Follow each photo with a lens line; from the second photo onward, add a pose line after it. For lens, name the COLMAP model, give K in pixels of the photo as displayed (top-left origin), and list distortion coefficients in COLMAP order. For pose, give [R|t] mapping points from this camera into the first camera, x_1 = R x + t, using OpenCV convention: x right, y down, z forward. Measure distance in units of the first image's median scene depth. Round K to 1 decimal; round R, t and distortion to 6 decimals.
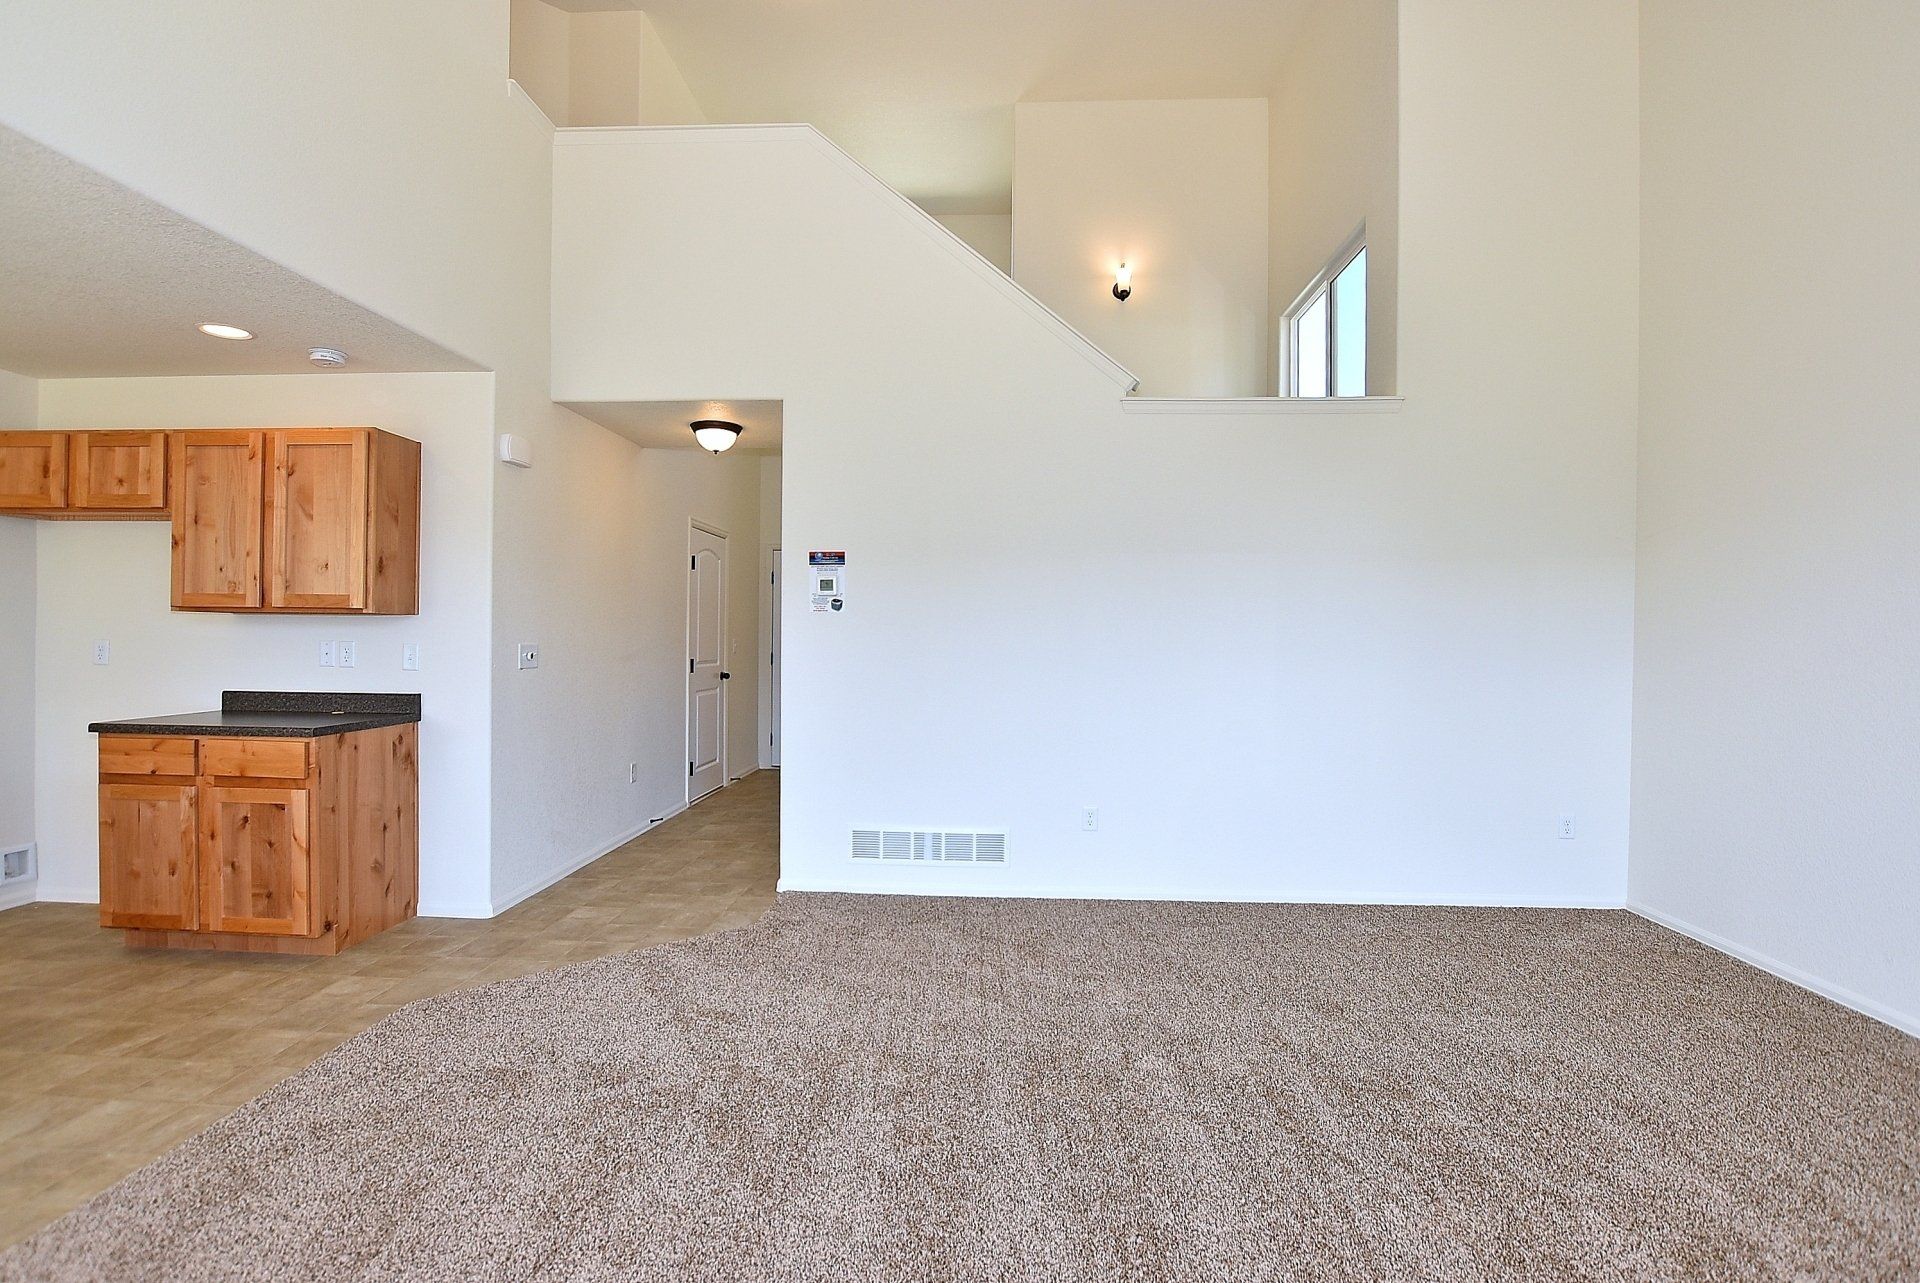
lens RADIAL K [[910.0, 0, 960.0], [0, 910.0, 641.5], [0, 0, 1]] dist [-0.023242, 0.000644]
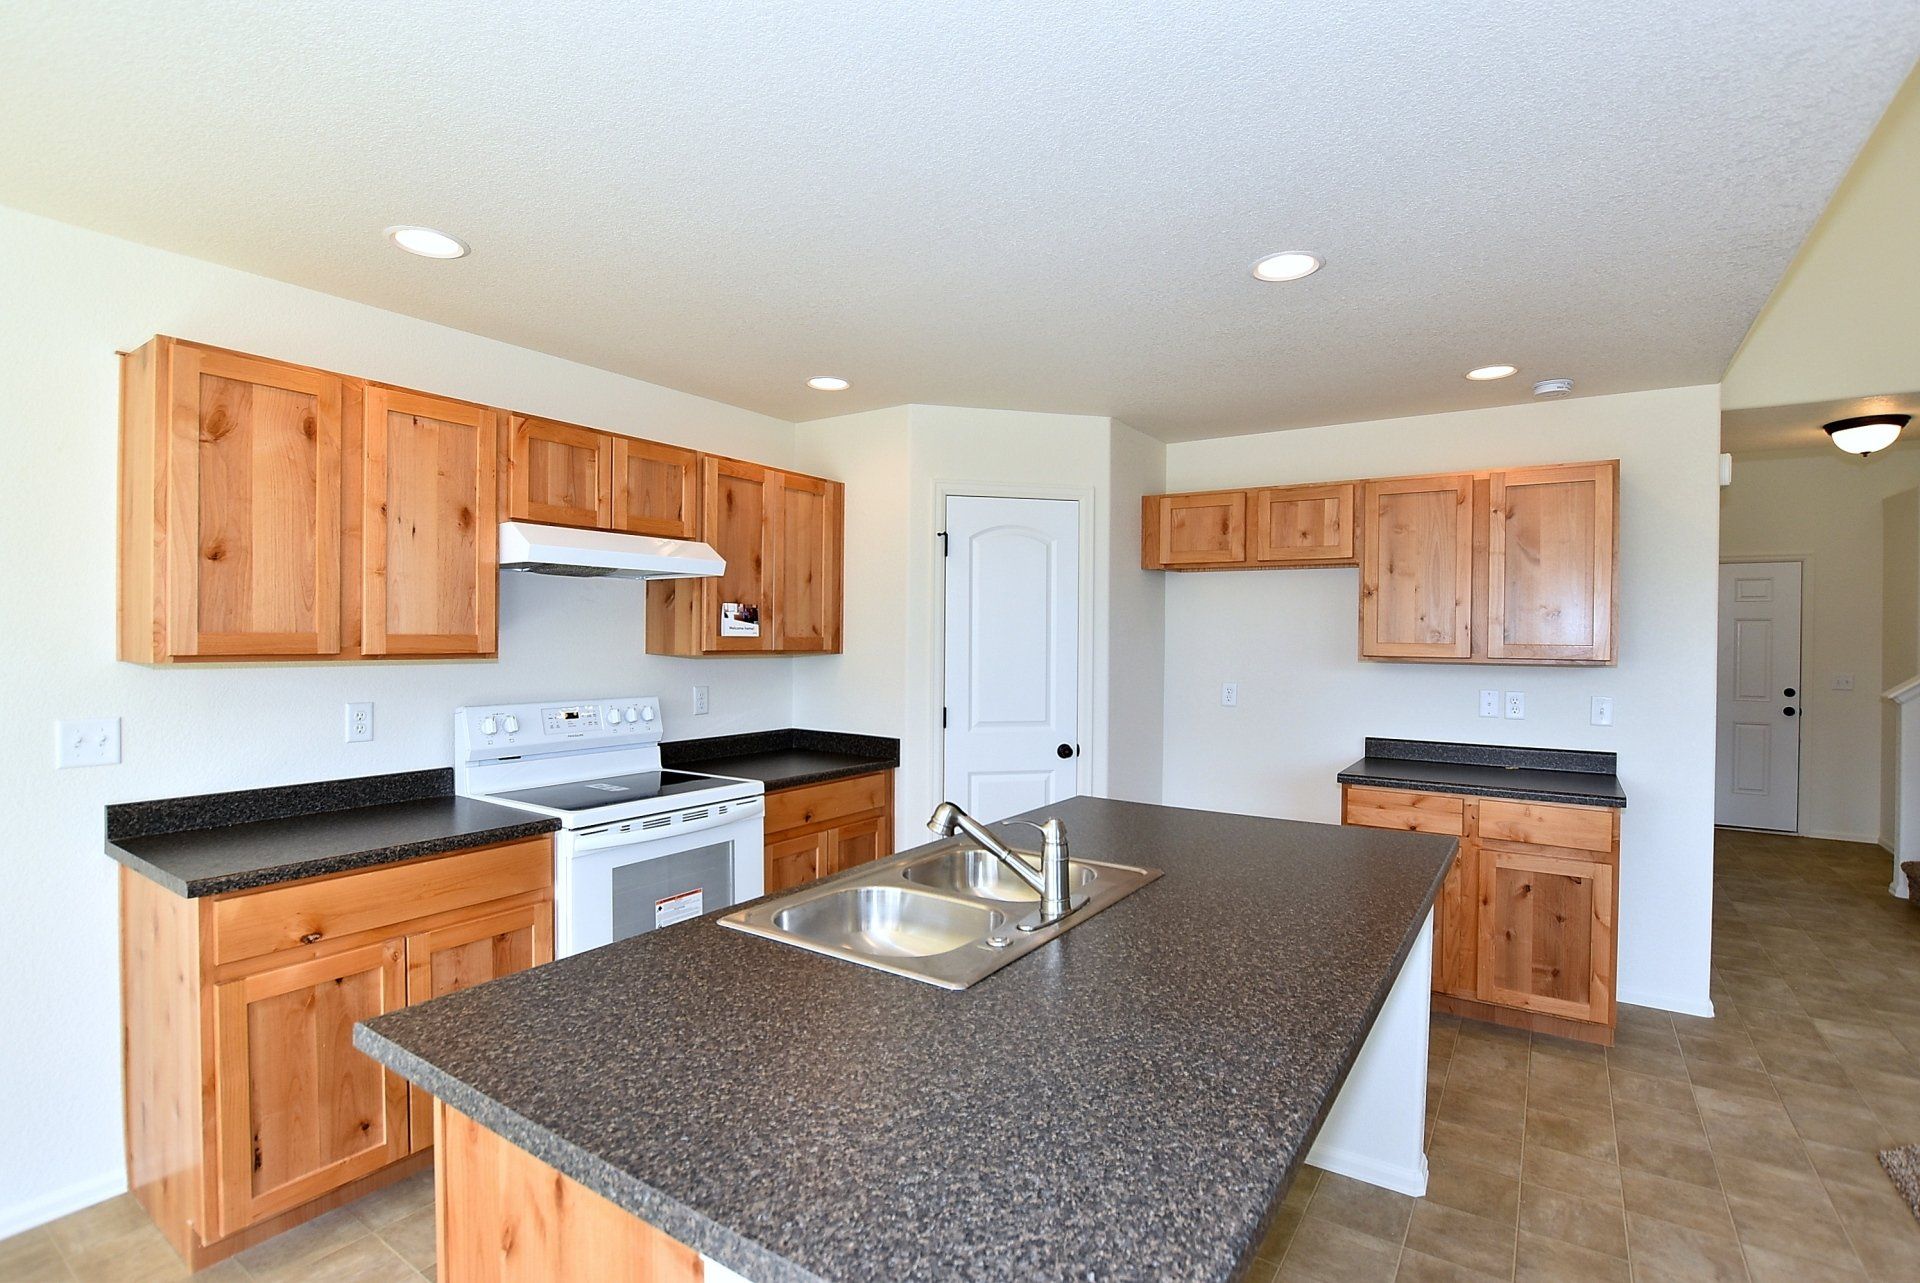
lens RADIAL K [[897.5, 0, 960.0], [0, 897.5, 641.5], [0, 0, 1]] dist [-0.037950, 0.007390]
pose [[0.858412, -0.000475, -0.512961, -0.763808], [-0.004350, 0.999957, -0.008205, -0.045756], [0.512942, 0.009275, 0.858373, -0.091767]]
